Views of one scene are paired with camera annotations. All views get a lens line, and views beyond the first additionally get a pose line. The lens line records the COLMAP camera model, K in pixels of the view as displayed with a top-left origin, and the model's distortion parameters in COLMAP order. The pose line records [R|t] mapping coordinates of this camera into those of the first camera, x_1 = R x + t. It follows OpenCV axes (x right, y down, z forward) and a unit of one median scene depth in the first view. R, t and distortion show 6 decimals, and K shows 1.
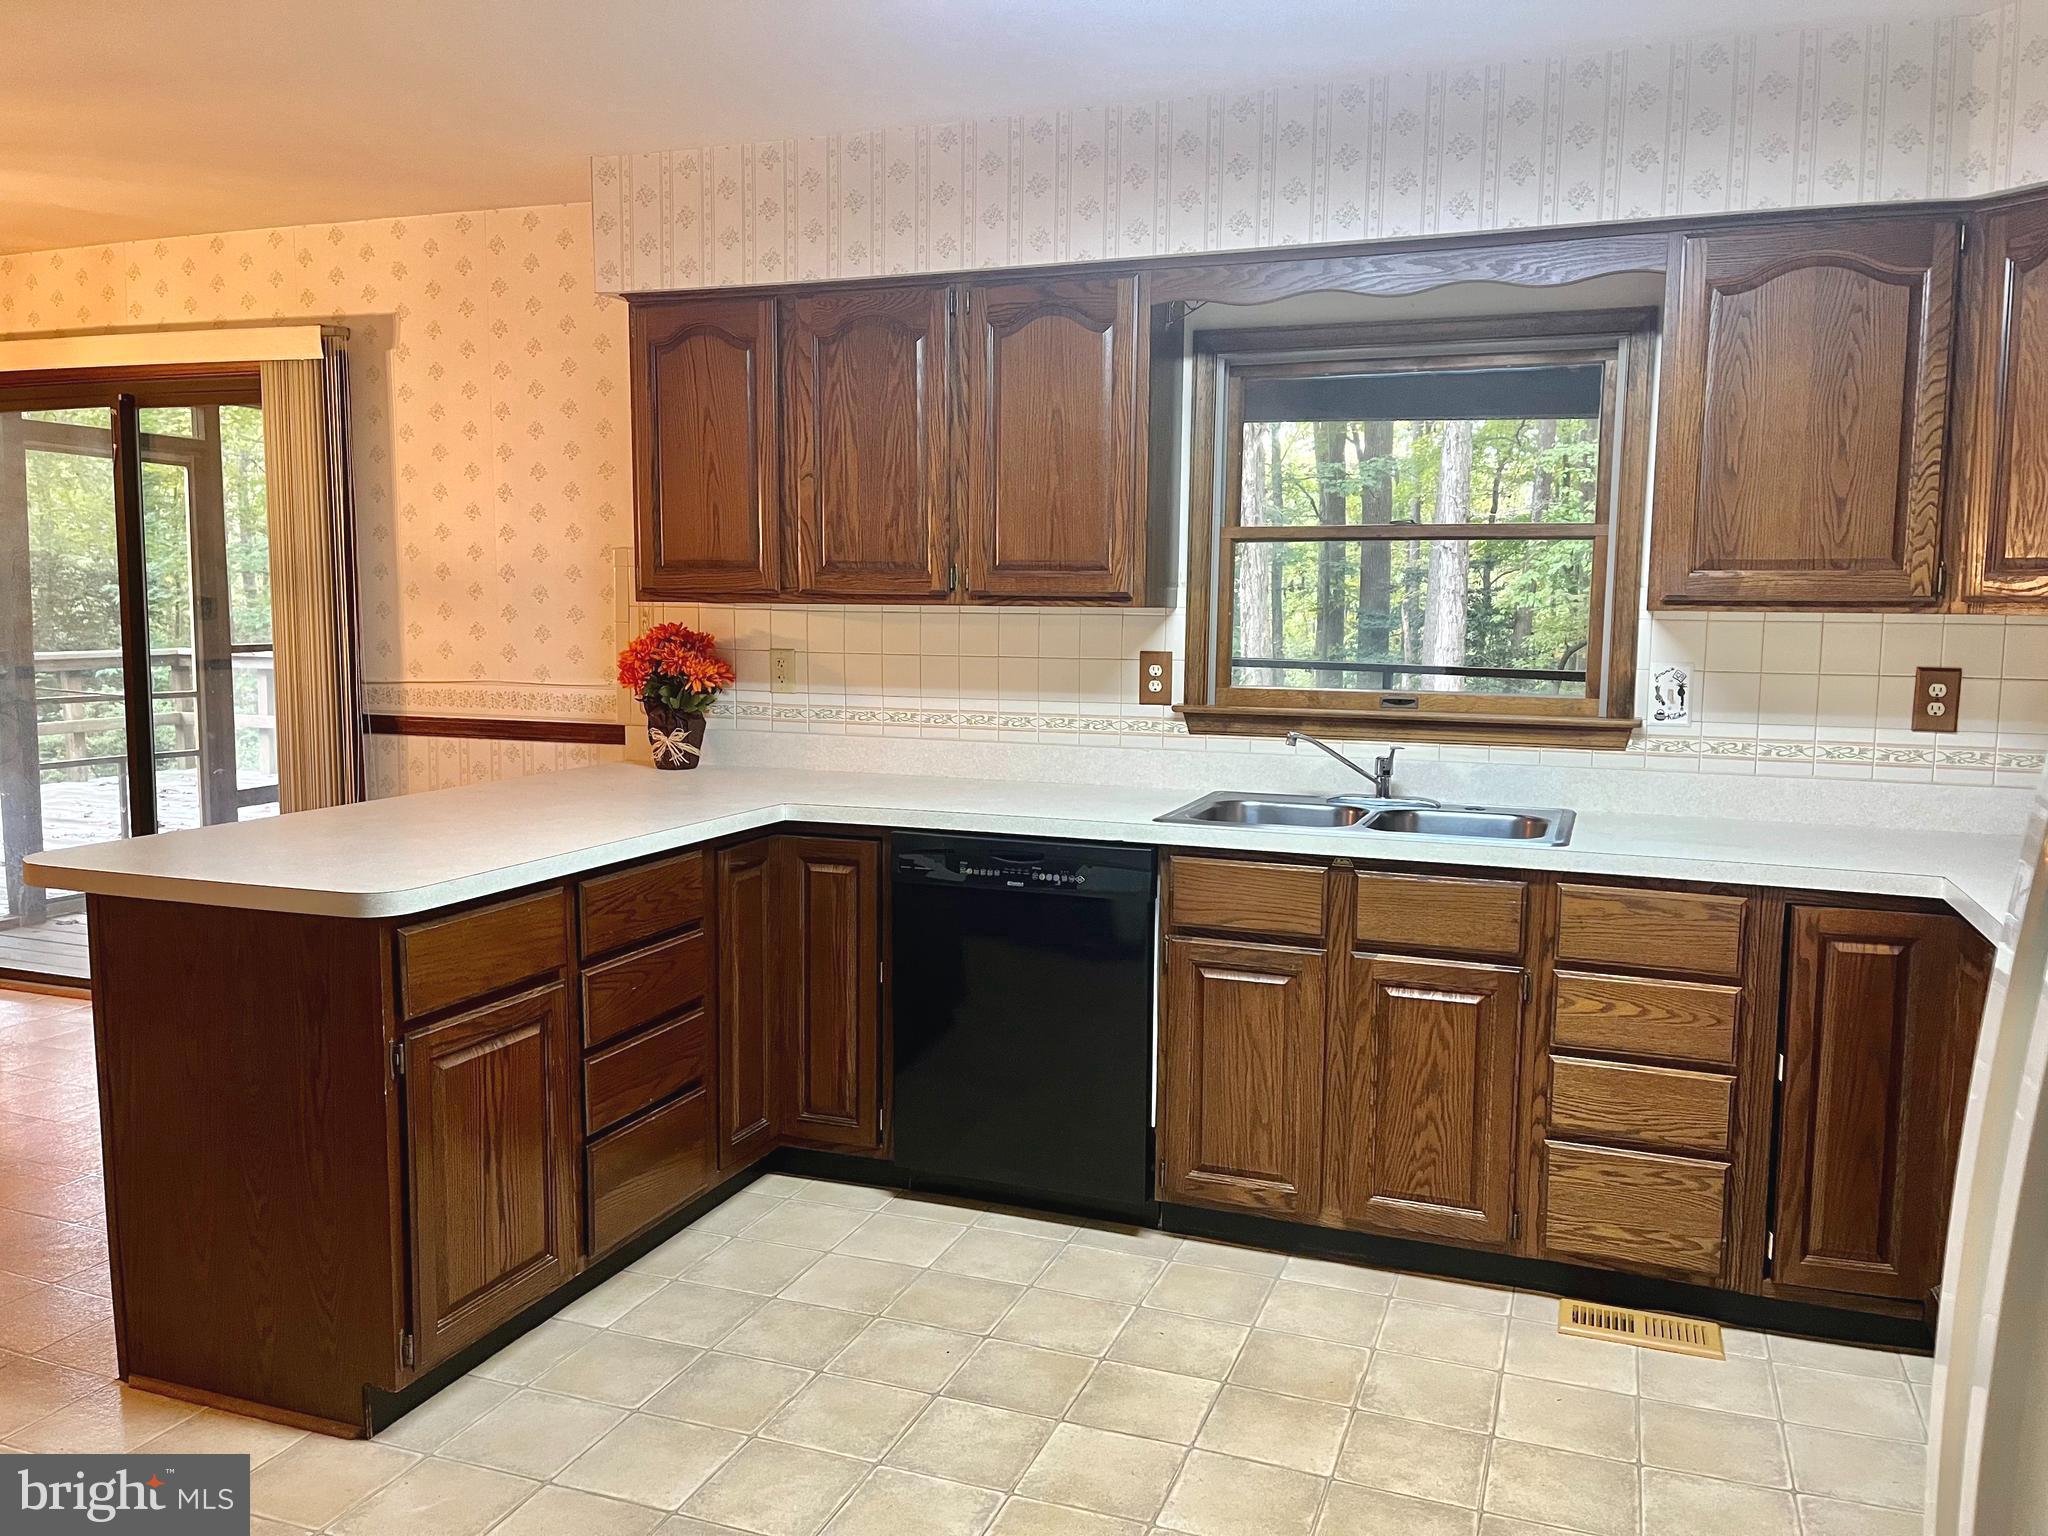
lens RADIAL K [[1584.7, 0, 973.8], [0, 1584.7, 770.2], [0, 0, 1]] dist [0.071350, -0.000852]
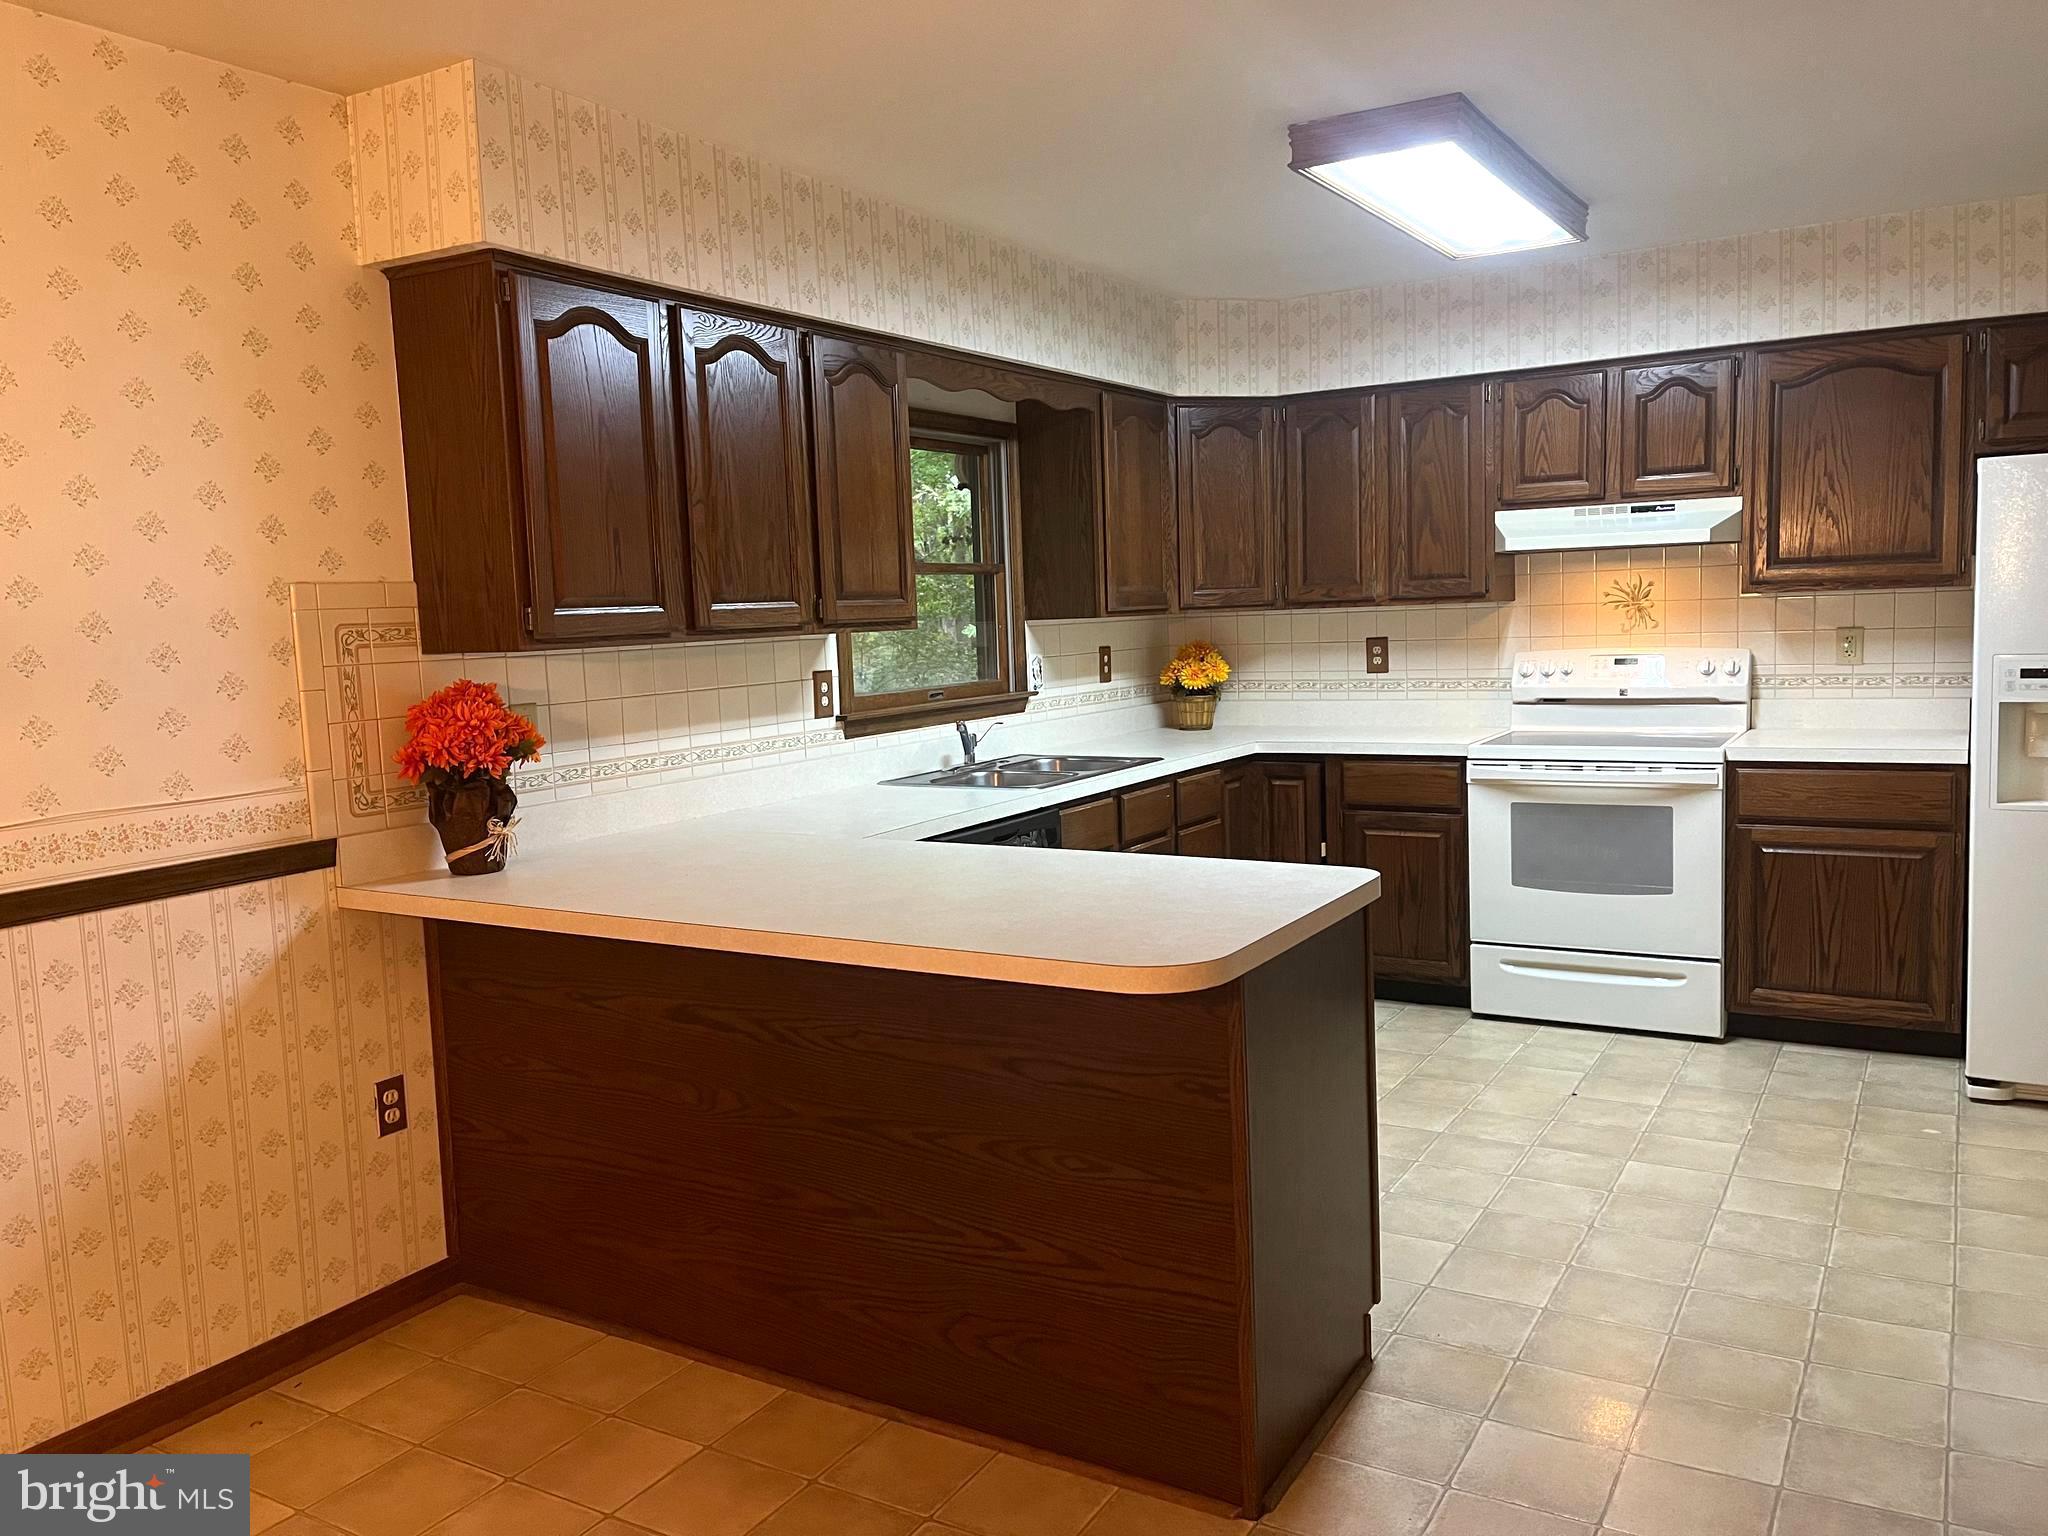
lens RADIAL K [[1584.7, 0, 973.8], [0, 1584.7, 770.2], [0, 0, 1]] dist [0.071350, -0.000852]
pose [[0.174201, -0.116470, 0.977798, -0.983001], [0.151370, 0.984346, 0.090282, -0.090681], [-0.973006, 0.132282, 0.189104, 0.687275]]
